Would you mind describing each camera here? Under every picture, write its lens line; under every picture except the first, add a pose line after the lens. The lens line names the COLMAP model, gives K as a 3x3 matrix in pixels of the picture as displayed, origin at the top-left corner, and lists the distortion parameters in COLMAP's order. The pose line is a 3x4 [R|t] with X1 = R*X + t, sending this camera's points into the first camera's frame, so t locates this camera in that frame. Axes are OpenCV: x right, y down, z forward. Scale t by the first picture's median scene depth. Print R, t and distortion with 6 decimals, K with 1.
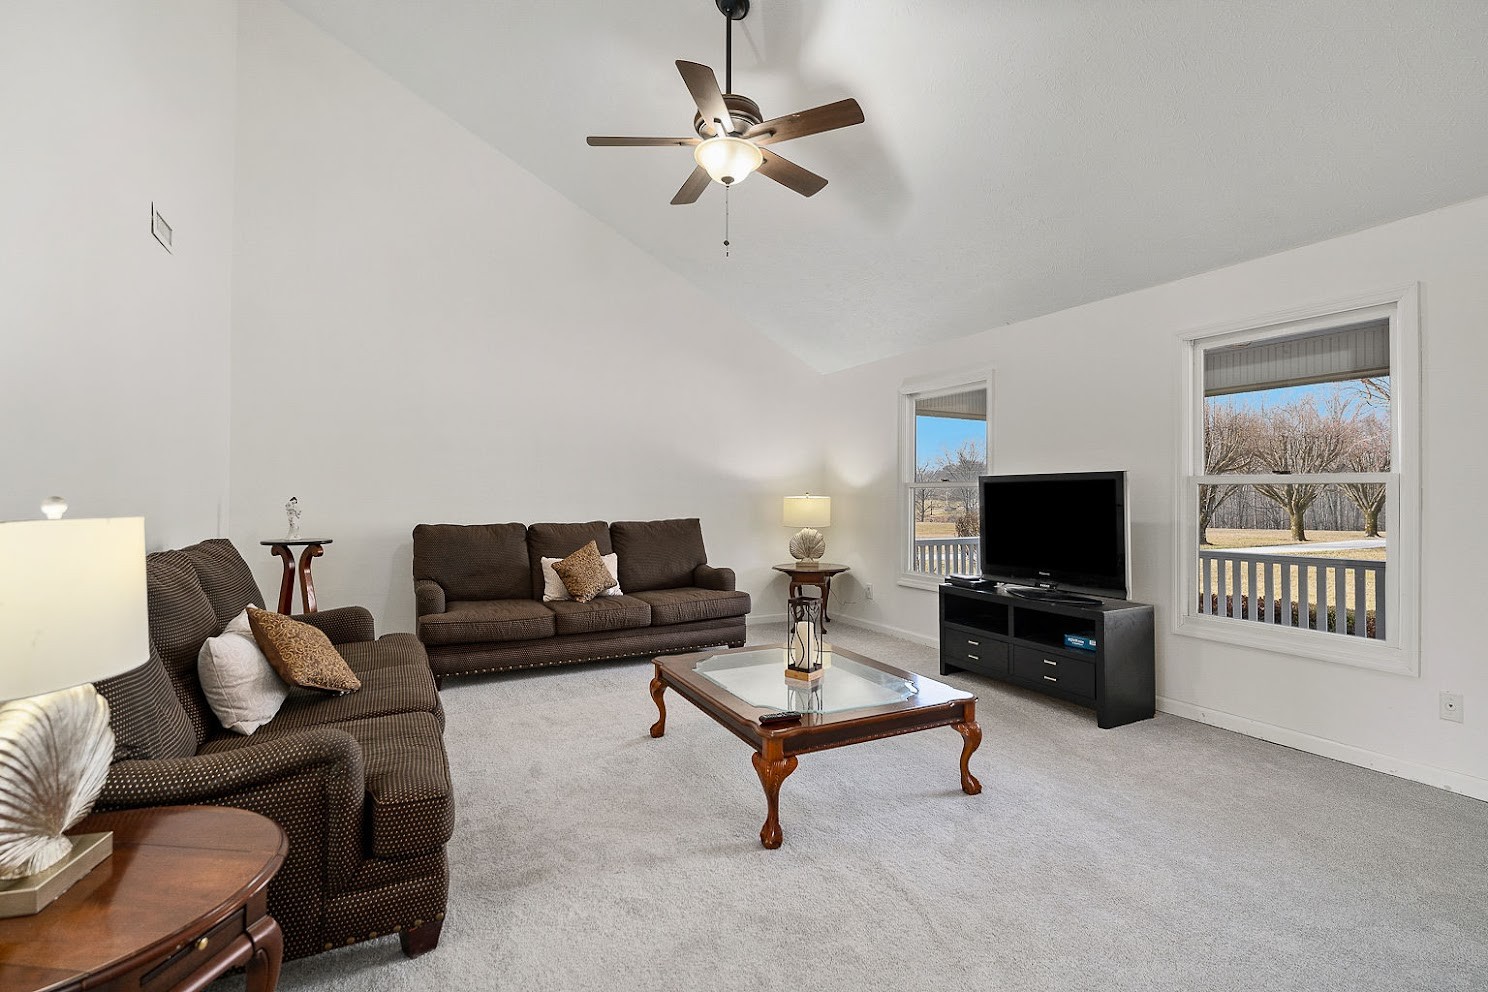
lens RADIAL K [[682.7, 0, 743.6], [0, 682.7, 493.2], [0, 0, 1]] dist [-0.002598, -0.000148]
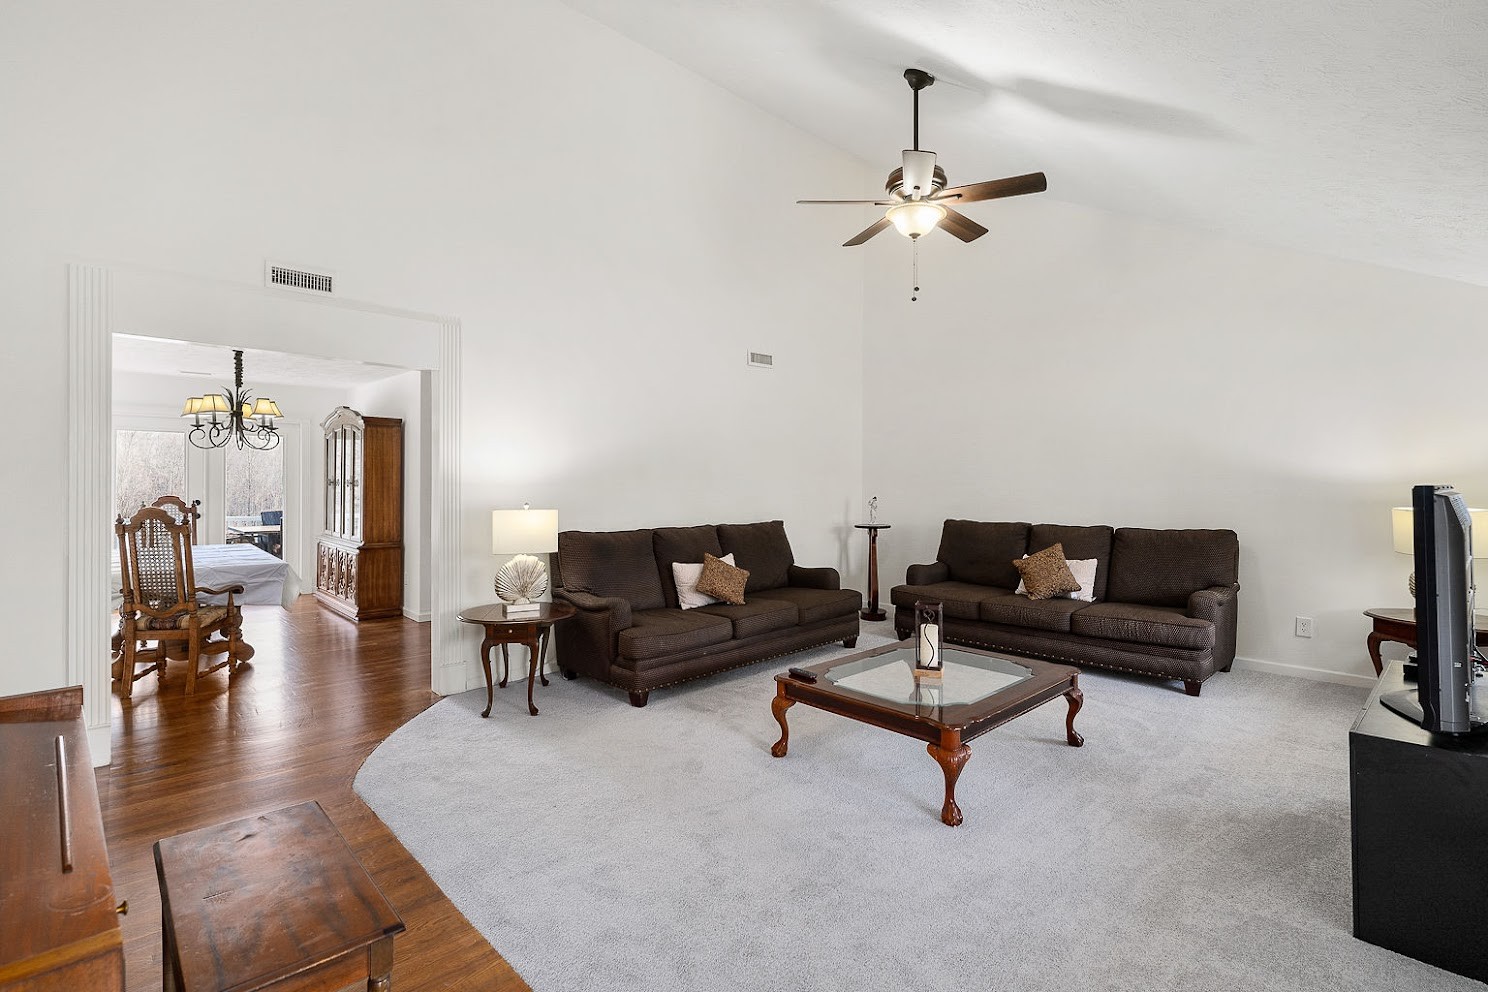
lens RADIAL K [[682.7, 0, 740.4], [0, 682.7, 482.4], [0, 0, 1]] dist [-0.002598, -0.000148]
pose [[0.304586, -0.000311, -0.952485, 0.675208], [0.000278, 1.000000, -0.000238, -0.025040], [0.952485, -0.000192, 0.304586, 0.242852]]
